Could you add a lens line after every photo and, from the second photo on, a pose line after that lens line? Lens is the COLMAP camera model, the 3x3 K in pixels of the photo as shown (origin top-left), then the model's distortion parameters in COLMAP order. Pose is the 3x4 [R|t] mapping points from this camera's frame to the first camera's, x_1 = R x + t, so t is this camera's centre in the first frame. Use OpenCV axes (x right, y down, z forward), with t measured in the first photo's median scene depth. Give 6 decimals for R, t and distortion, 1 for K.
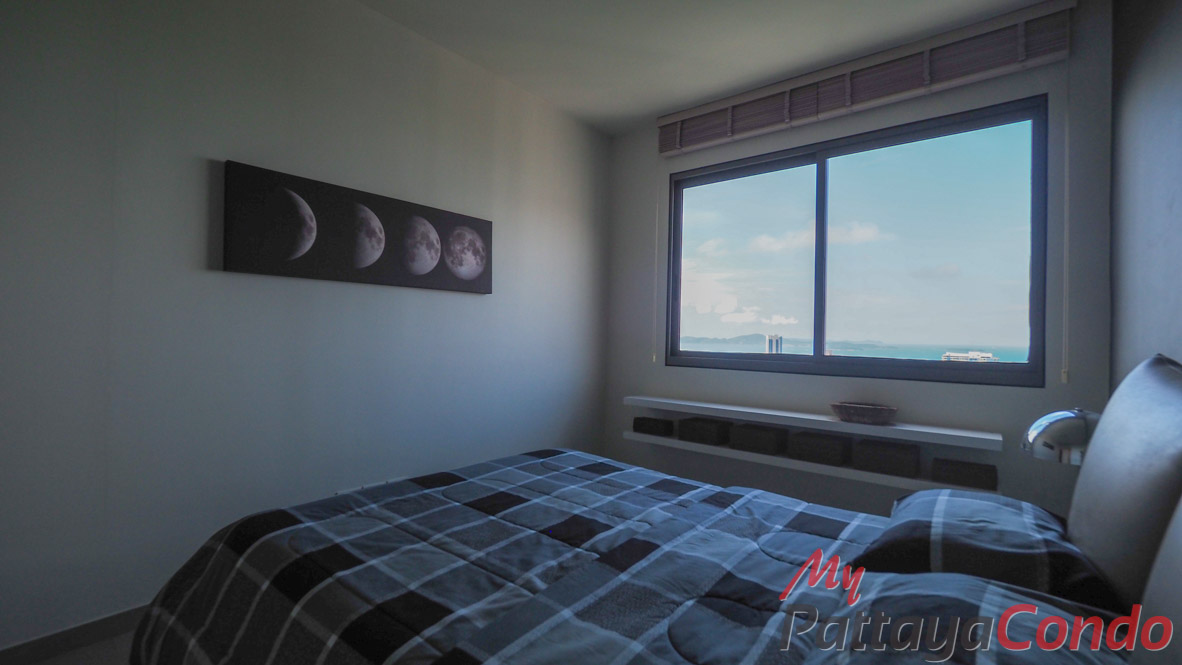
lens RADIAL K [[504.1, 0, 574.0], [0, 504.1, 330.6], [0, 0, 1]] dist [-0.011777, 0.000121]
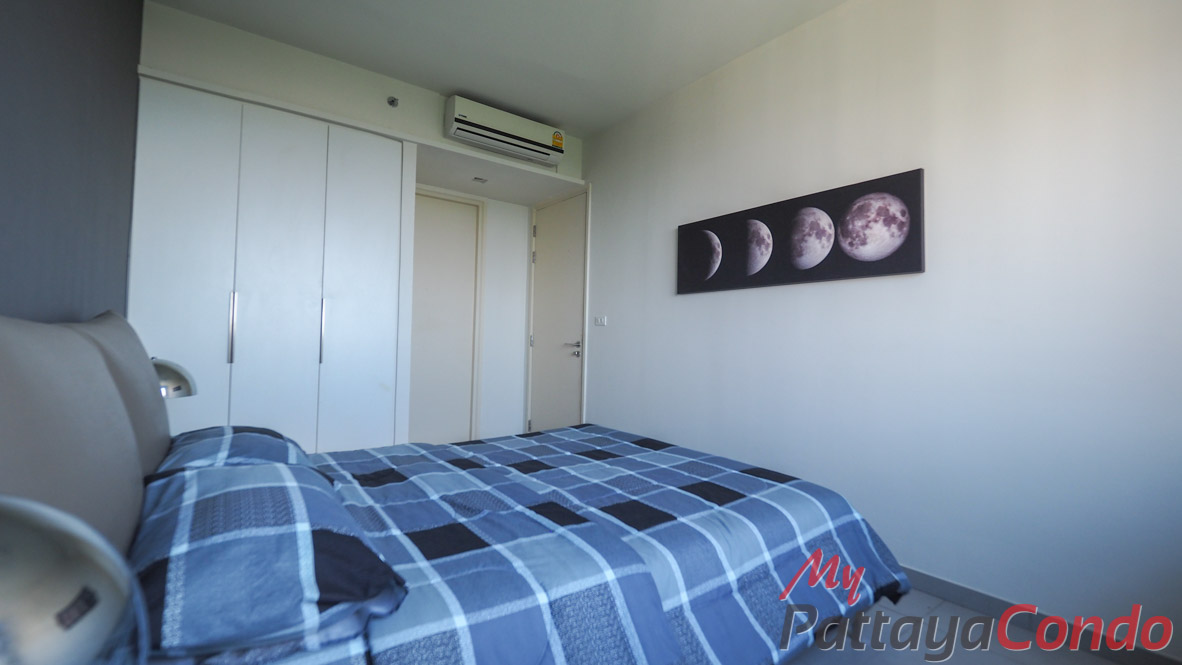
lens RADIAL K [[504.1, 0, 574.0], [0, 504.1, 330.6], [0, 0, 1]] dist [-0.011777, 0.000121]
pose [[-0.260712, -0.050629, -0.964088, 0.708100], [-0.026759, 0.998619, -0.045206, 0.059459], [0.965046, 0.014013, -0.261706, 0.826607]]
